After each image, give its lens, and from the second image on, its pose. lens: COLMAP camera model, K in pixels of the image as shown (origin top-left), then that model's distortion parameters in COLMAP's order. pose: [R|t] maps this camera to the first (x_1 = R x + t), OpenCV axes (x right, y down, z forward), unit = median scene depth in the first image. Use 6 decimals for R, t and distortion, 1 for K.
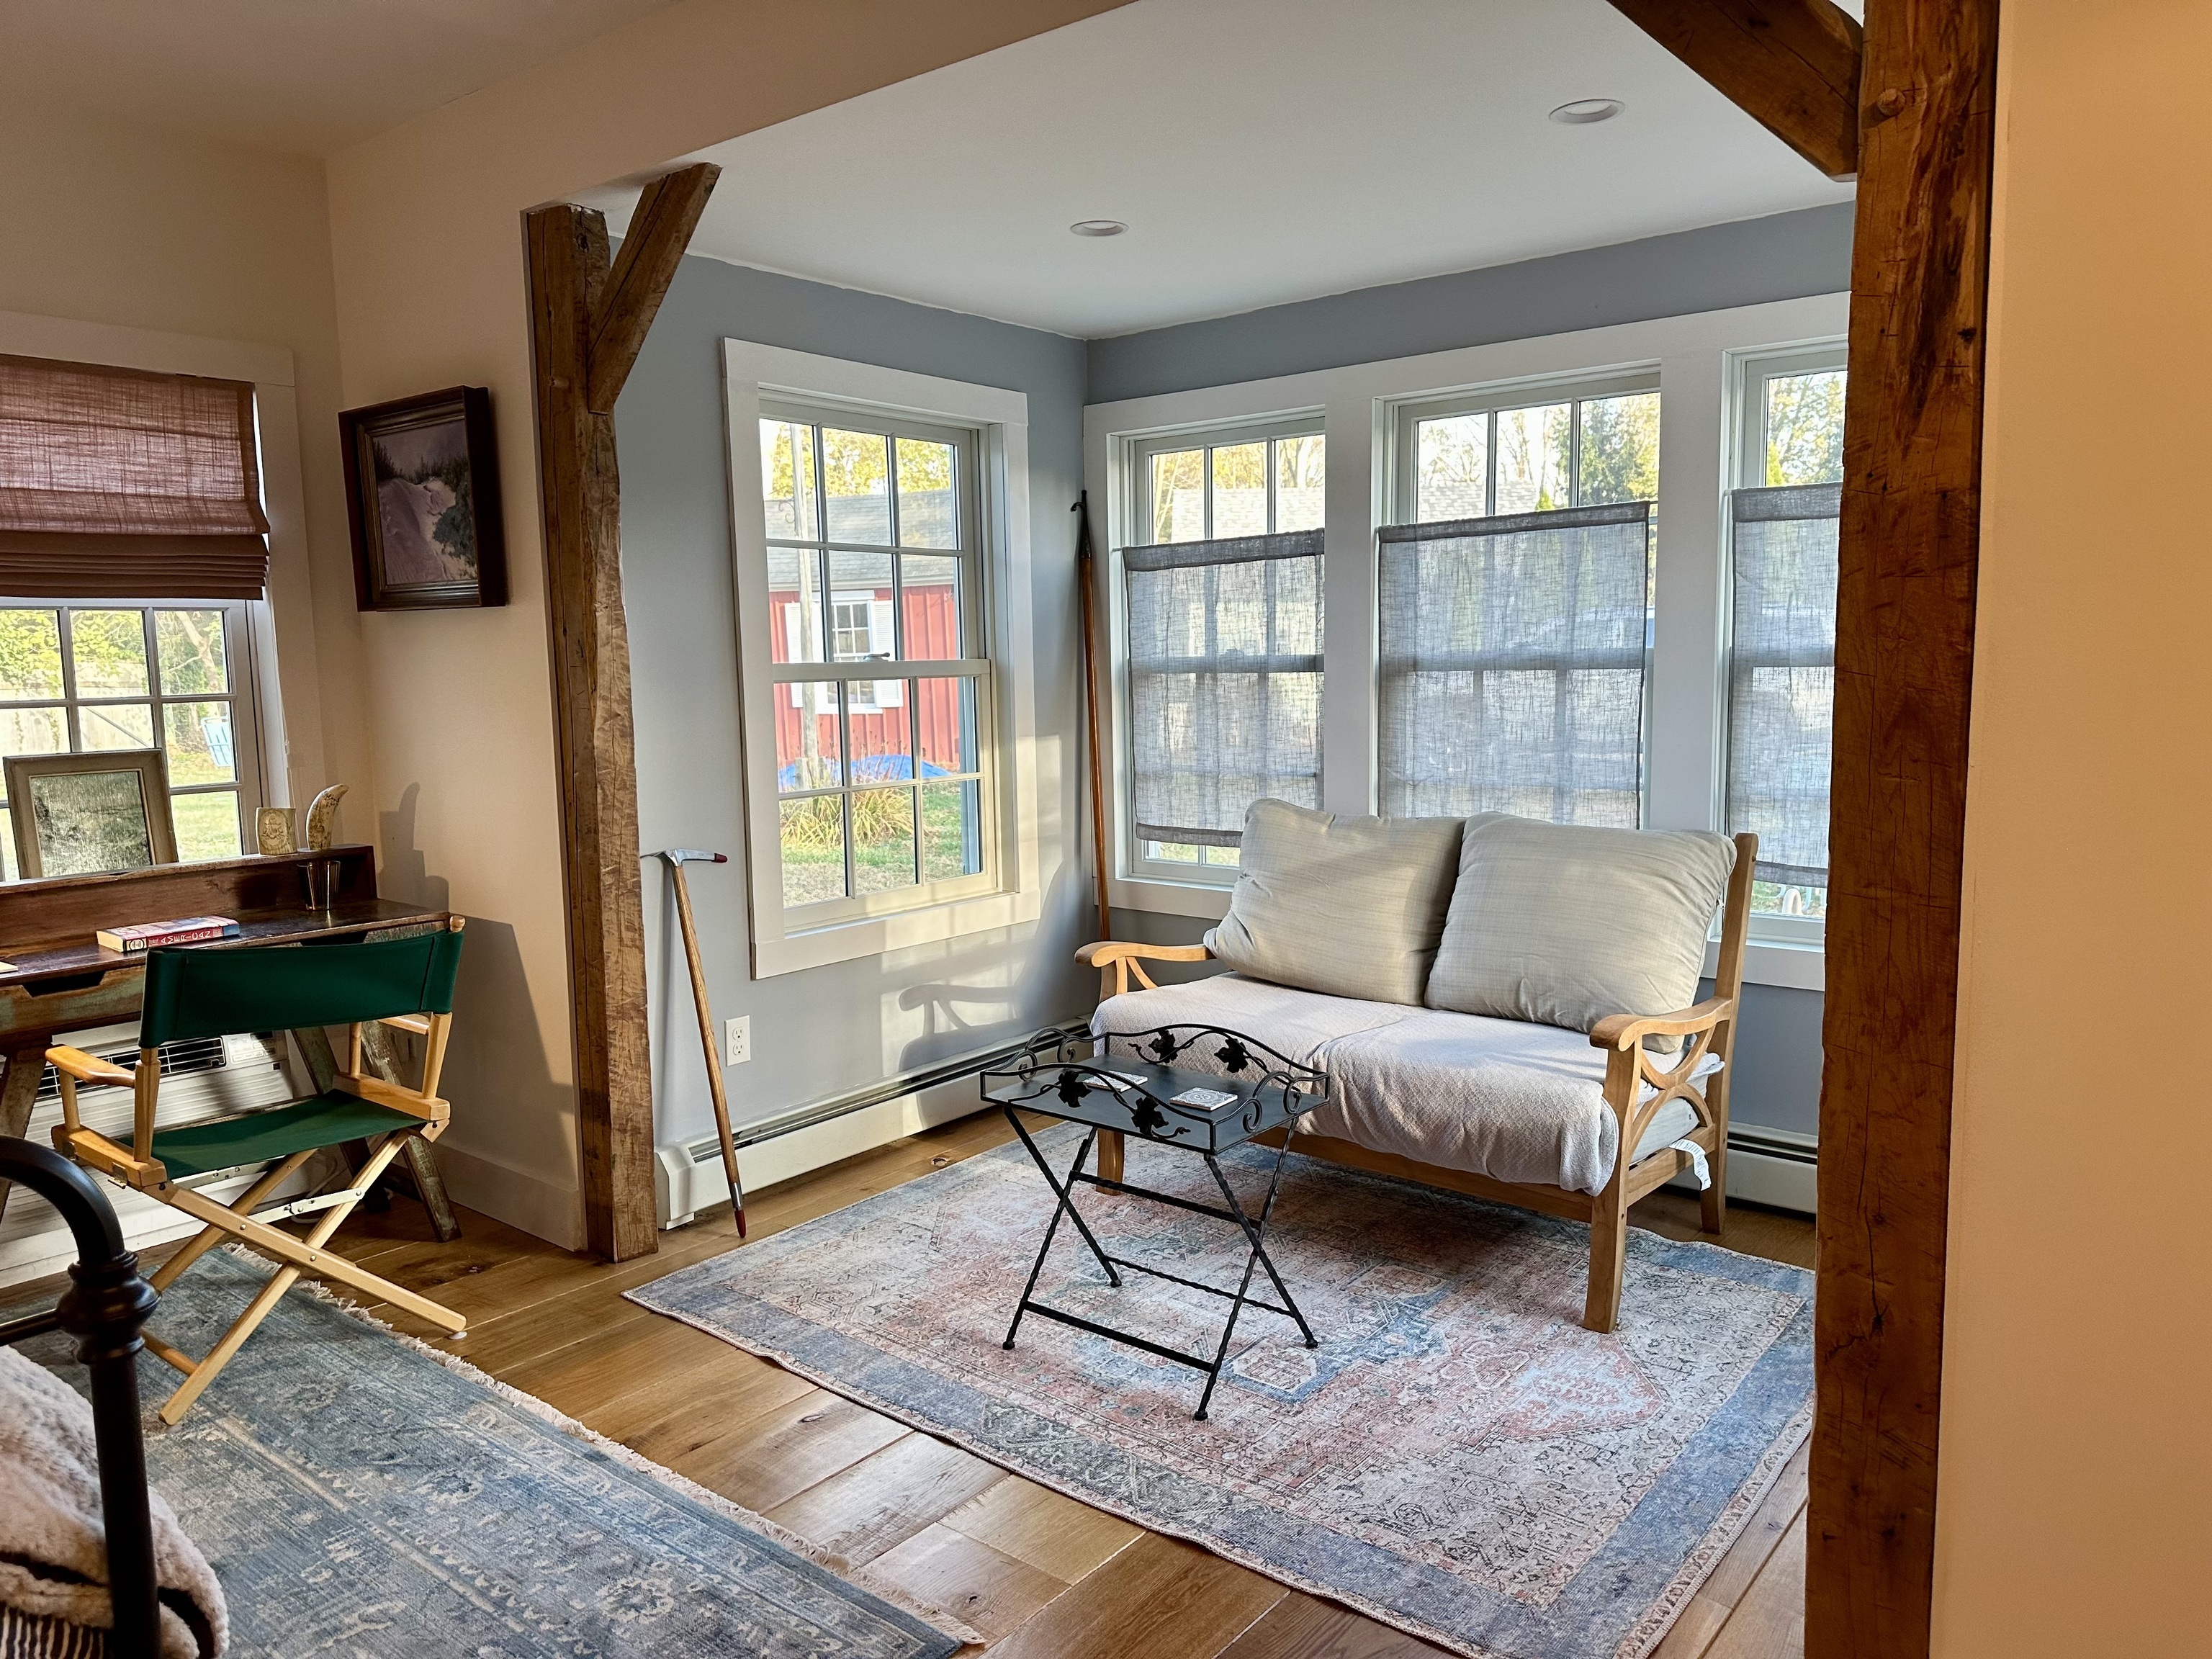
lens RADIAL K [[1548.0, 0, 1119.4], [0, 1548.0, 839.5], [0, 0, 1]] dist [0.054792, -0.060983]
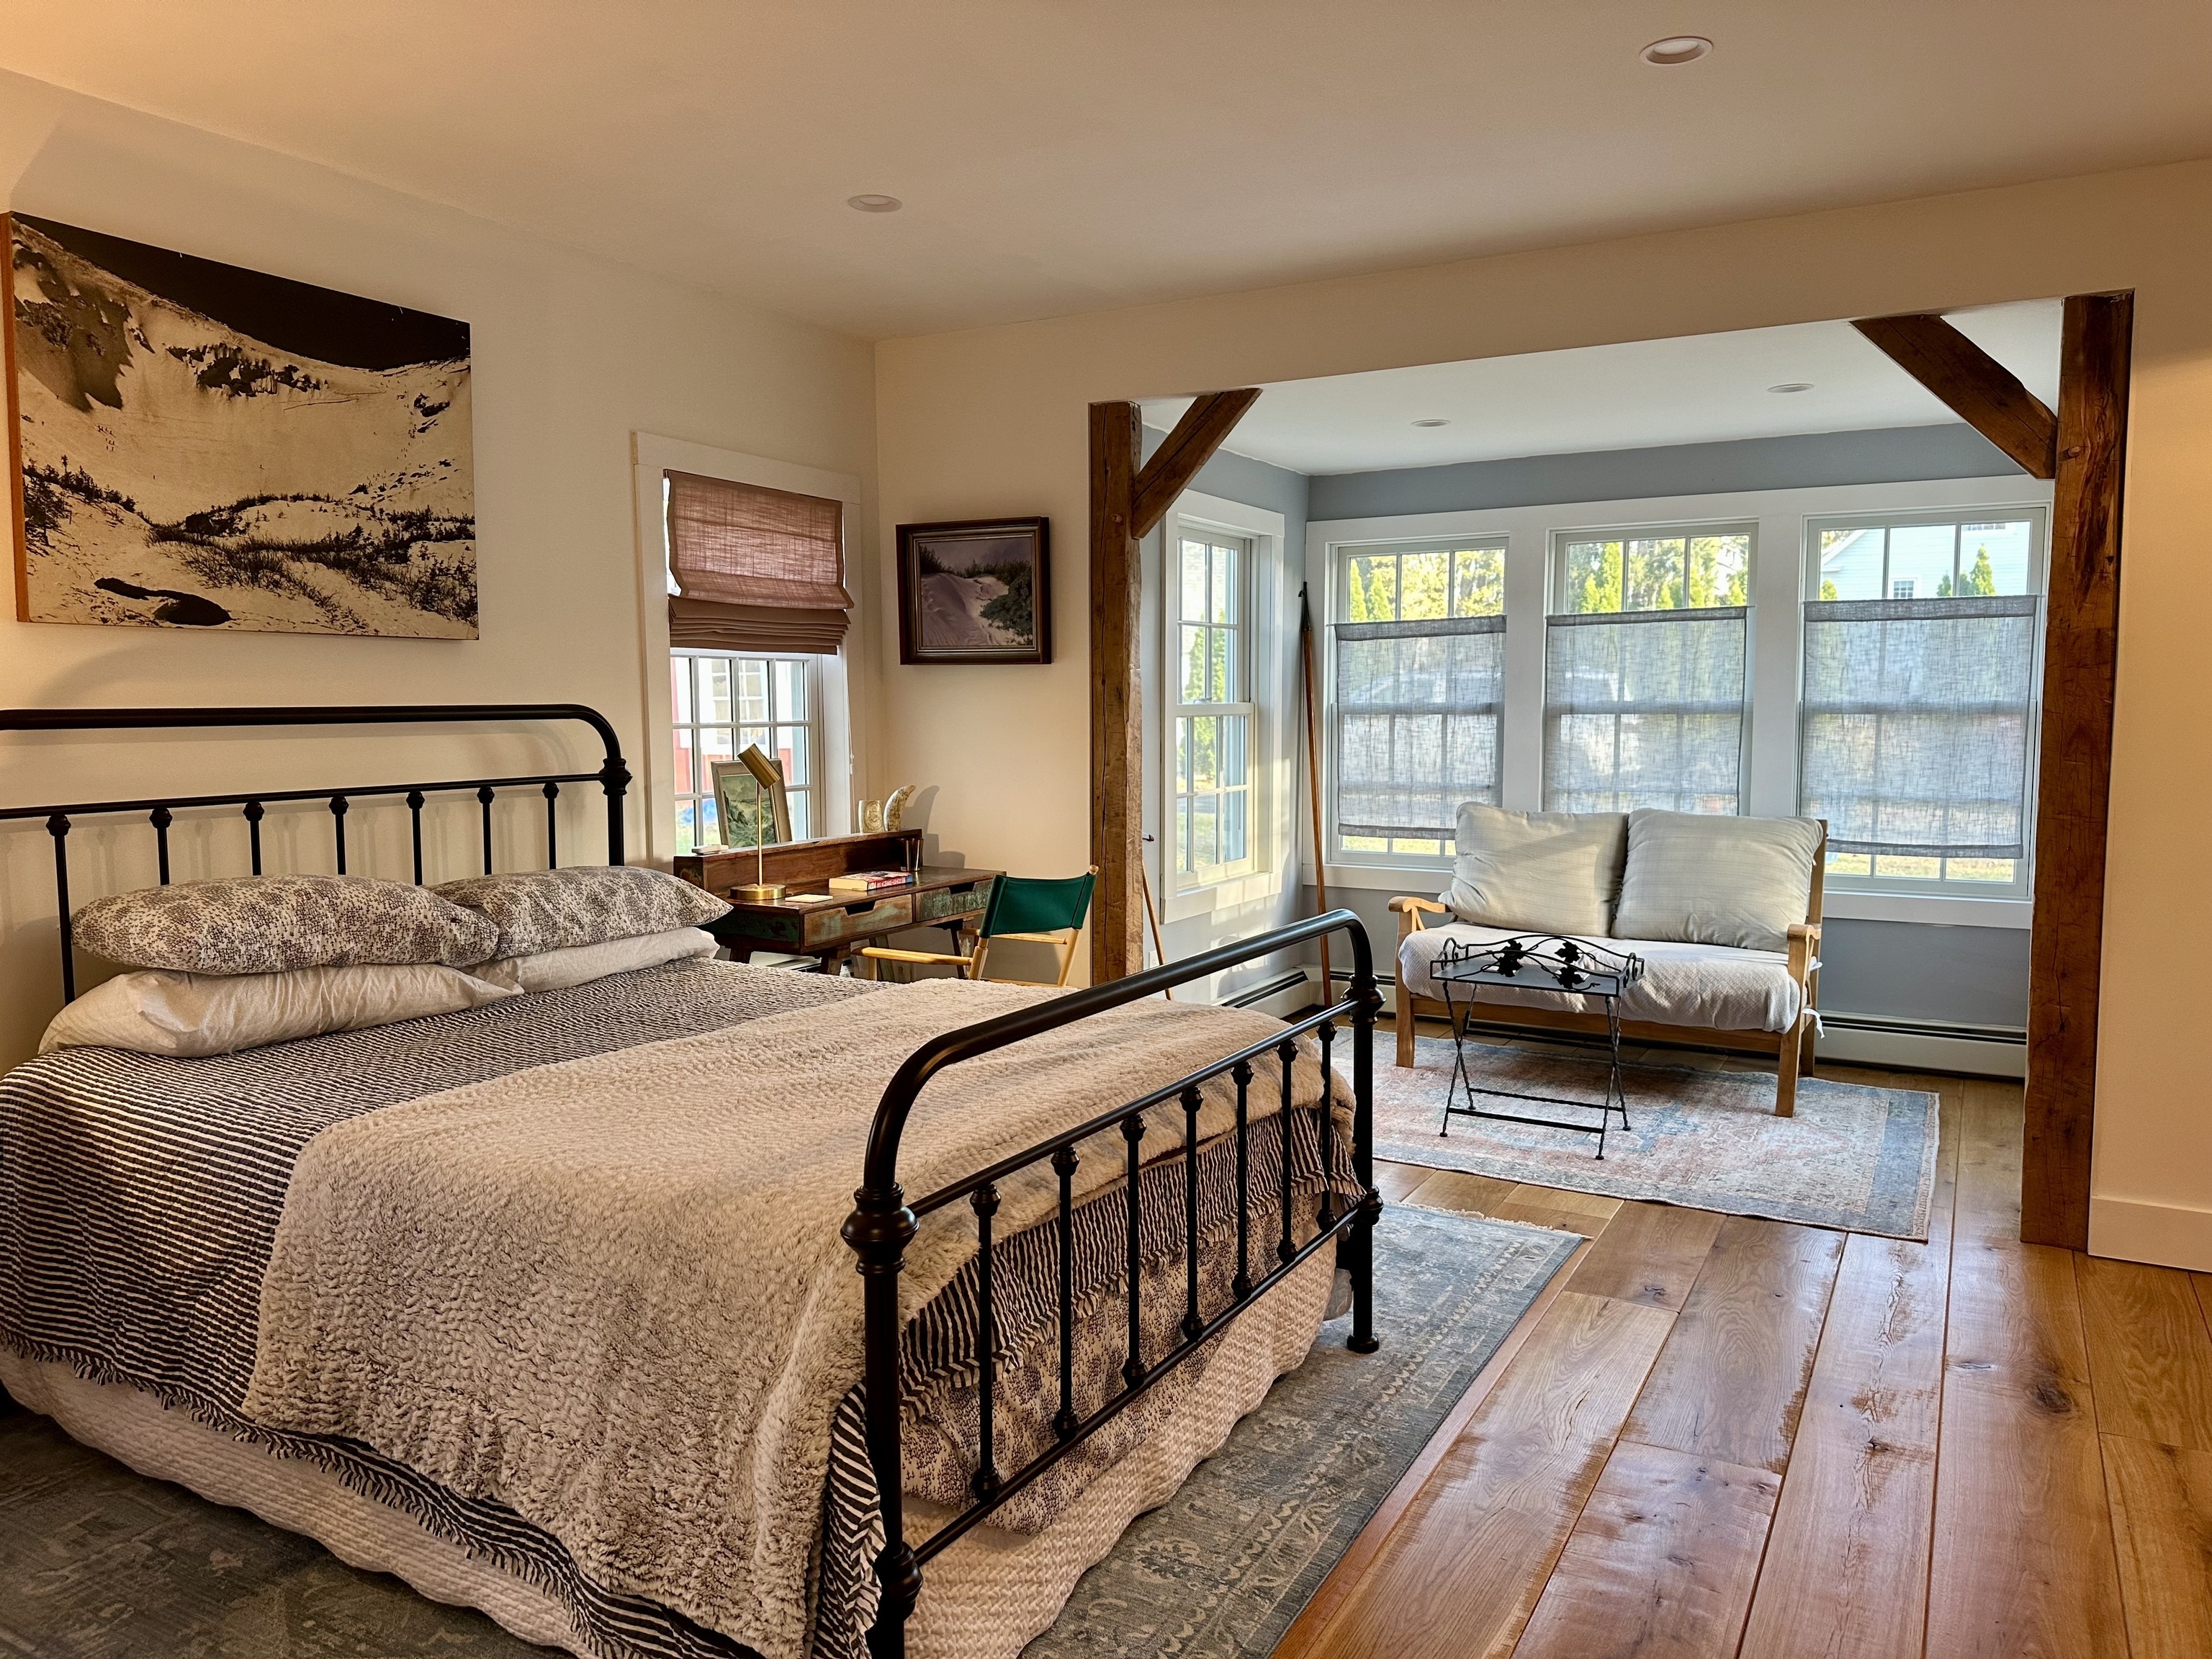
lens RADIAL K [[1548.0, 0, 1114.1], [0, 1548.0, 837.6], [0, 0, 1]] dist [0.054792, -0.060983]
pose [[0.986931, -0.000326, 0.161142, -0.562839], [0.005638, 0.999455, -0.032510, 0.062192], [-0.161043, 0.032994, 0.986396, -0.438932]]
